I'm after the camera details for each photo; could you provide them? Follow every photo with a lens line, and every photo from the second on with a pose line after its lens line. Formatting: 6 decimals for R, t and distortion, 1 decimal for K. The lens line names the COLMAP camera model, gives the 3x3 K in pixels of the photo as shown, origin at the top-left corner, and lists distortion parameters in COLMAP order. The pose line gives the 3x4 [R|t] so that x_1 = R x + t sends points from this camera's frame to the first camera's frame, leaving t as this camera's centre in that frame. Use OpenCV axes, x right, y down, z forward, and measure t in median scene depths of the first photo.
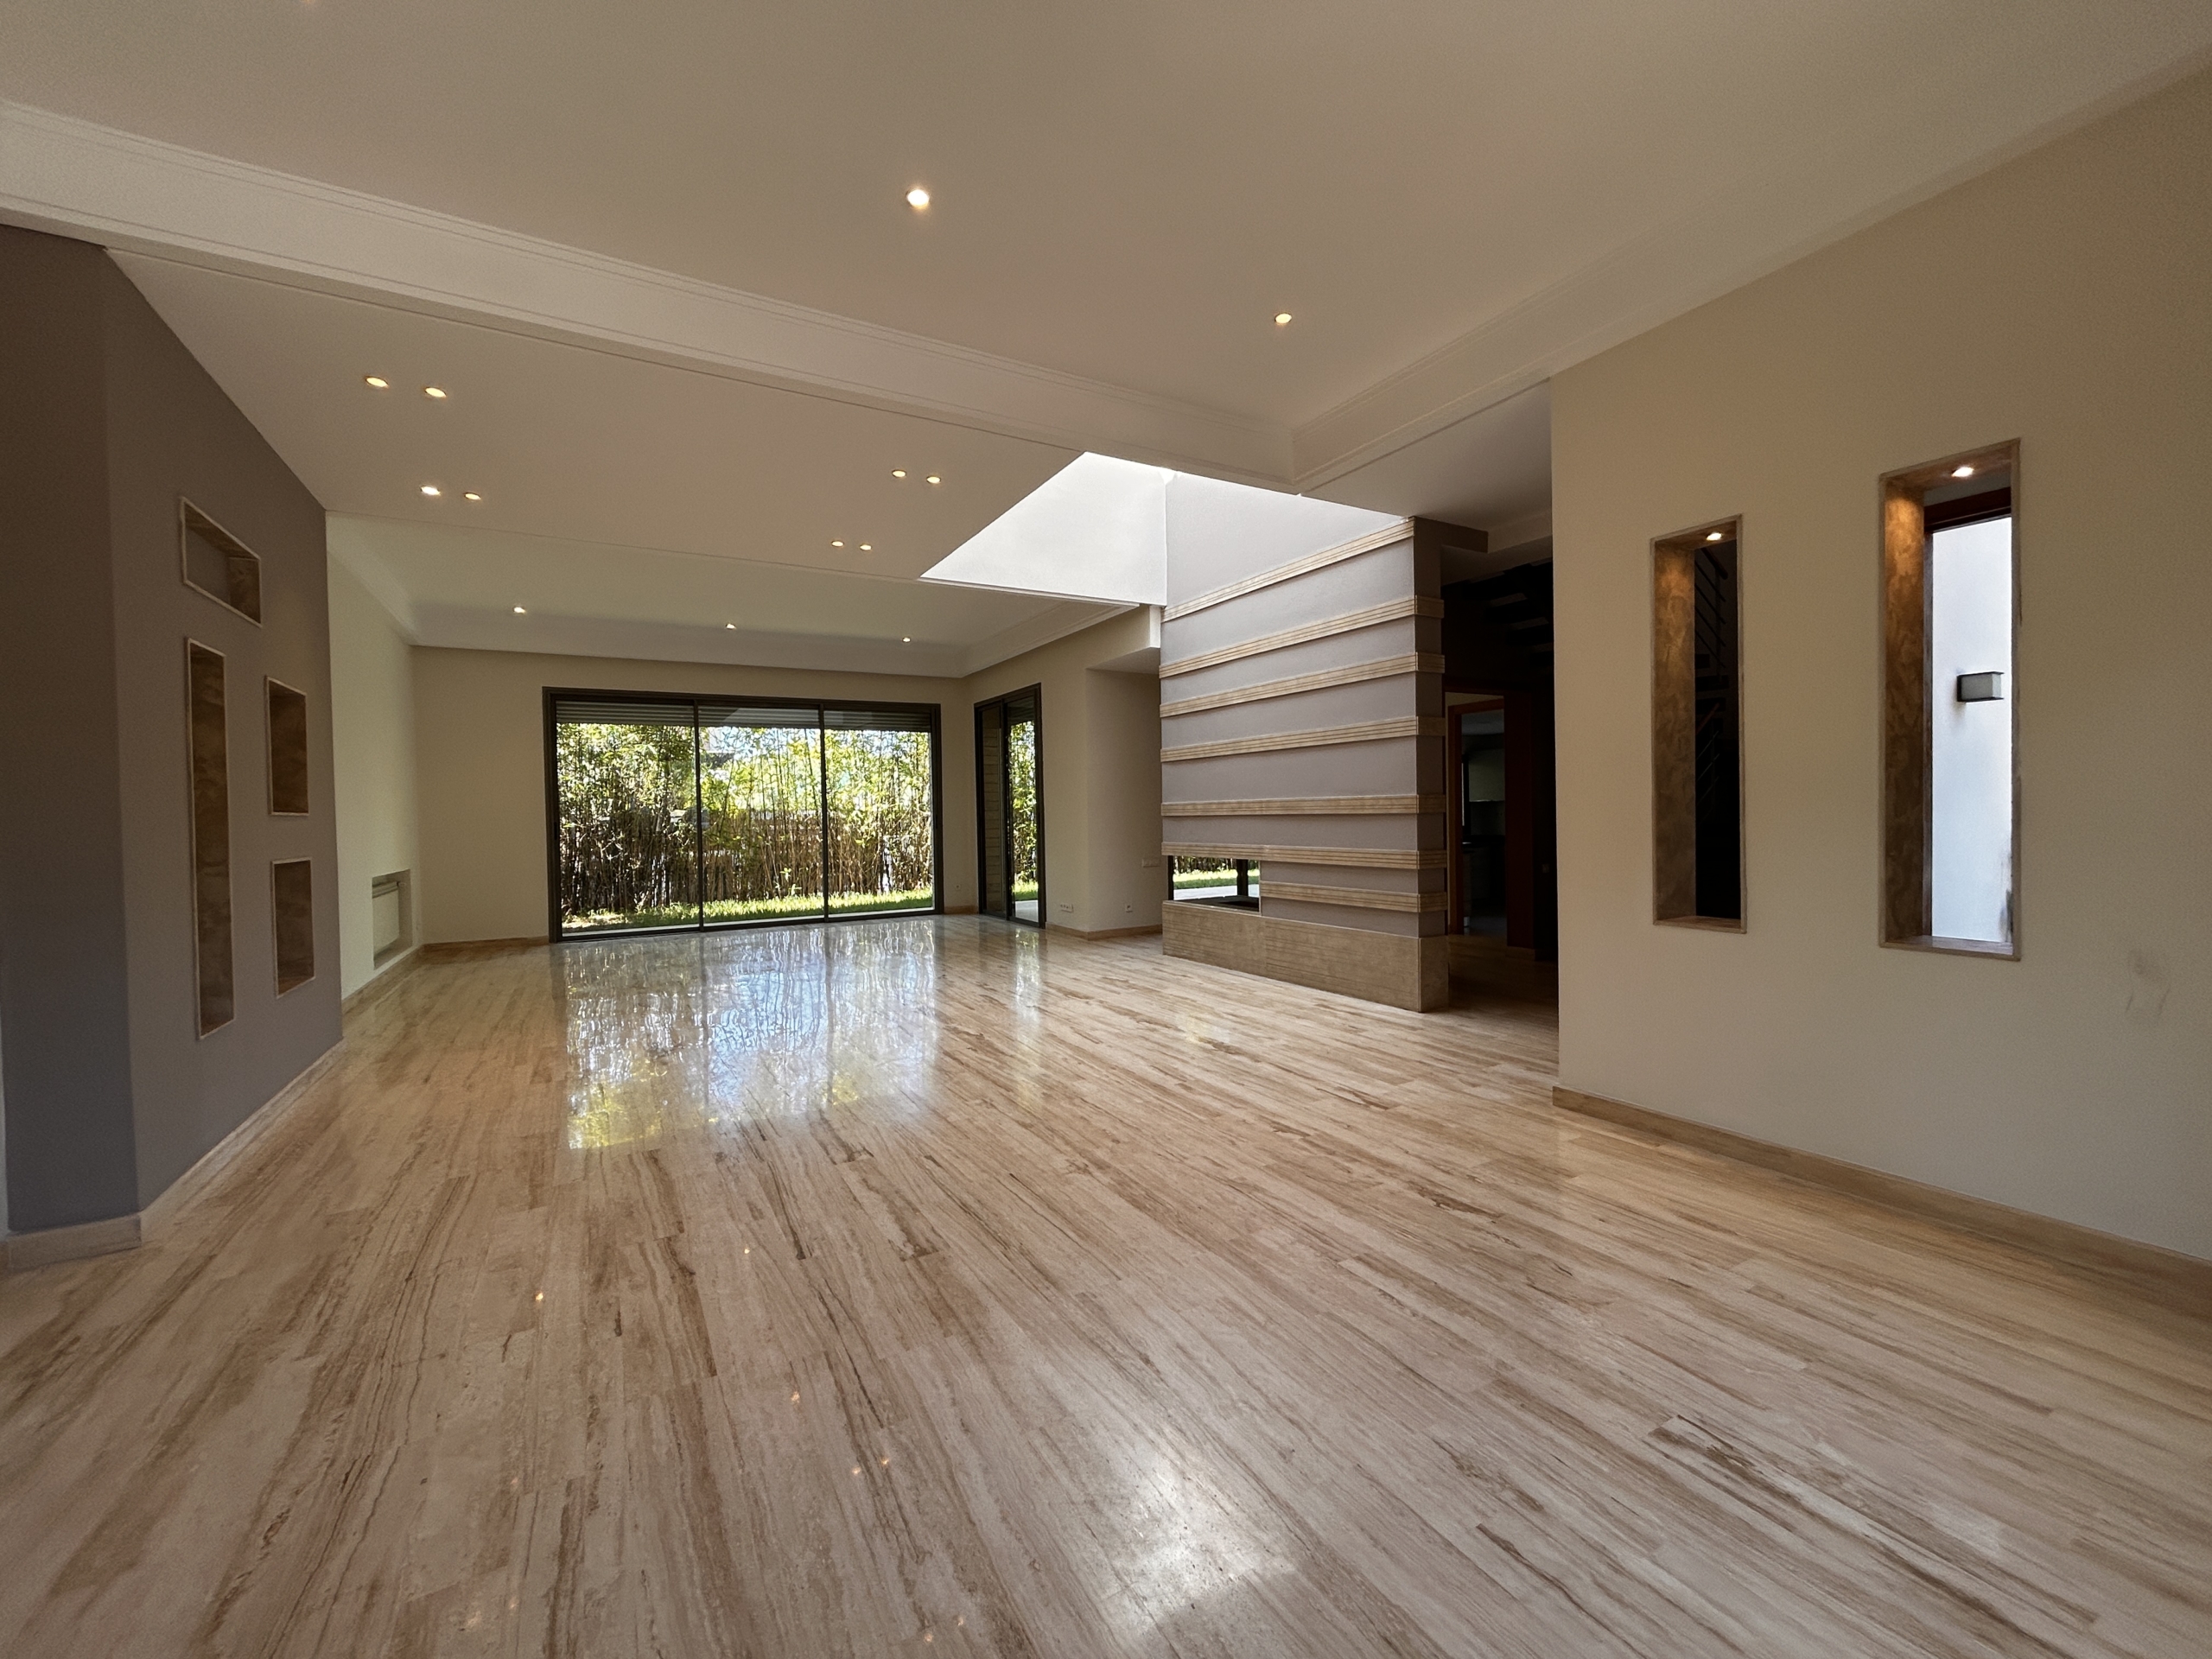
lens RADIAL K [[883.2, 0, 1106.0], [0, 883.2, 829.5], [0, 0, 1]] dist [0.002935, 0.000513]
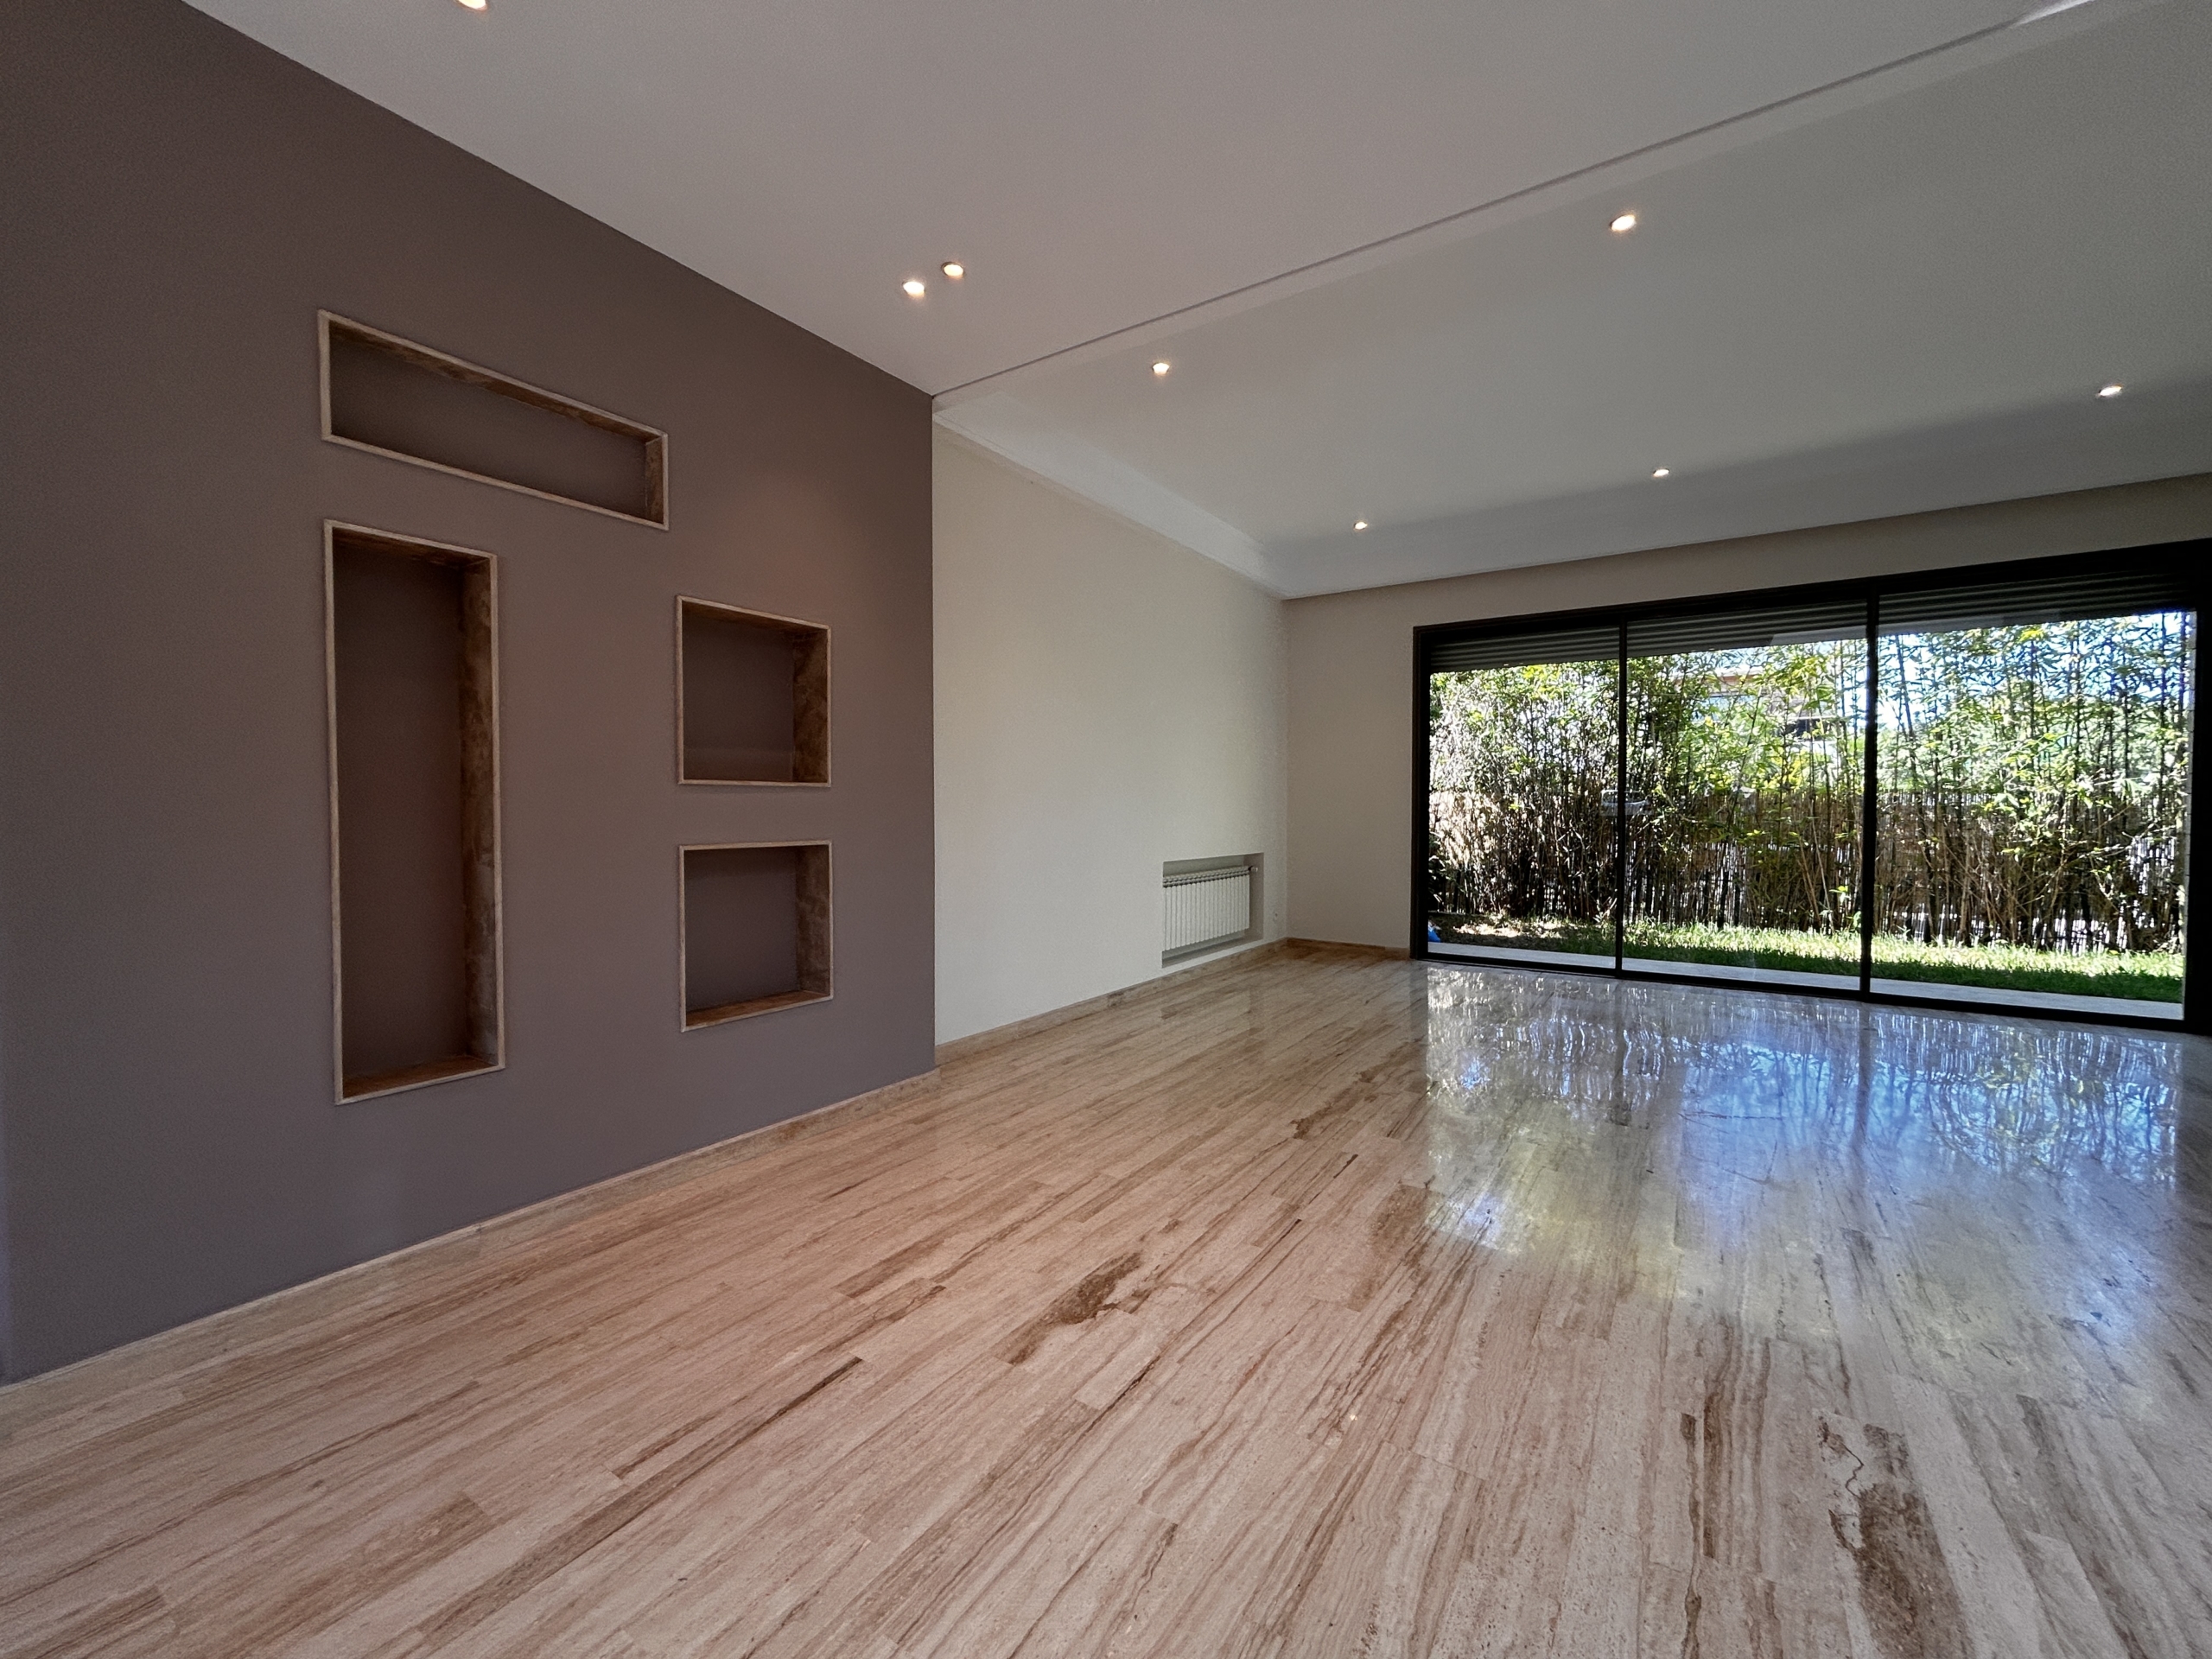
lens RADIAL K [[894.1, 0, 1108.0], [0, 894.1, 825.3], [0, 0, 1]] dist [-0.005178, 0.000529]
pose [[0.438707, 0.038972, -0.897785, -0.064940], [-0.025527, 0.999196, 0.030901, -0.007758], [0.898268, 0.009361, 0.439349, 0.566642]]
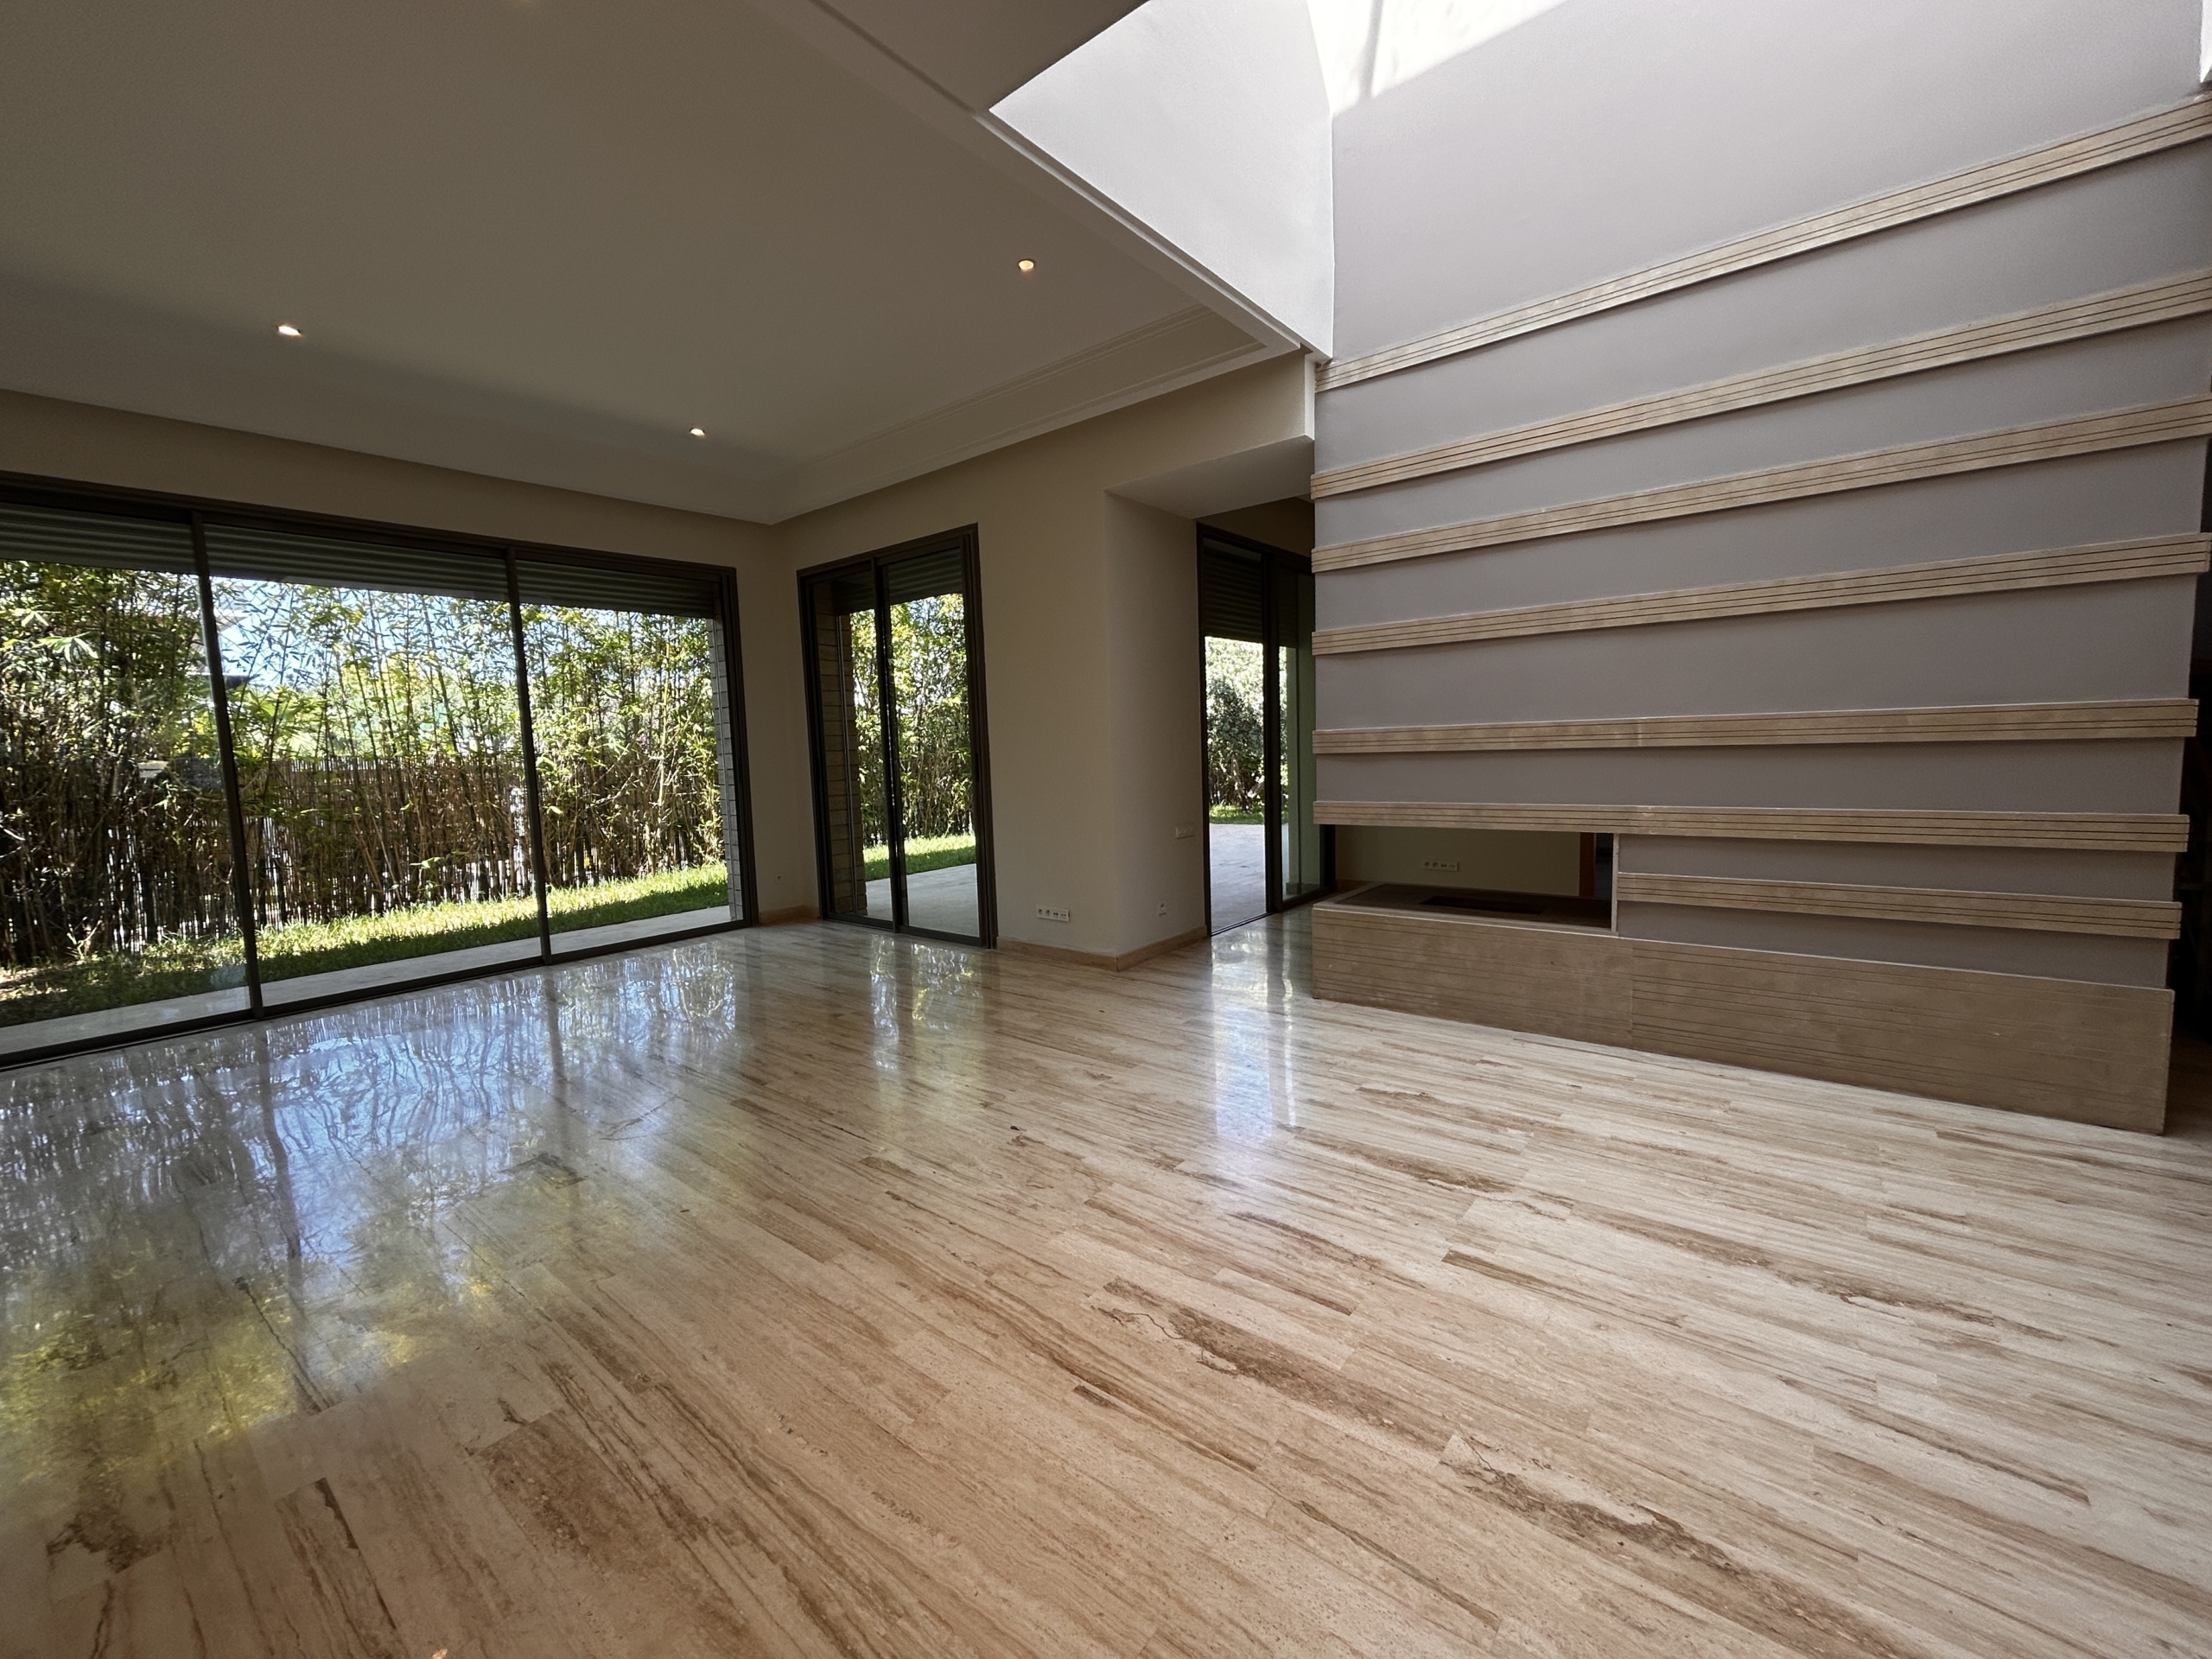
lens RADIAL K [[897.1, 0, 1099.7], [0, 897.1, 827.3], [0, 0, 1]] dist [0.000699, 0.000220]
pose [[0.934398, -0.046336, 0.353203, -0.303941], [0.022892, 0.997265, 0.070269, -0.013819], [-0.355494, -0.057573, 0.932904, 0.598269]]
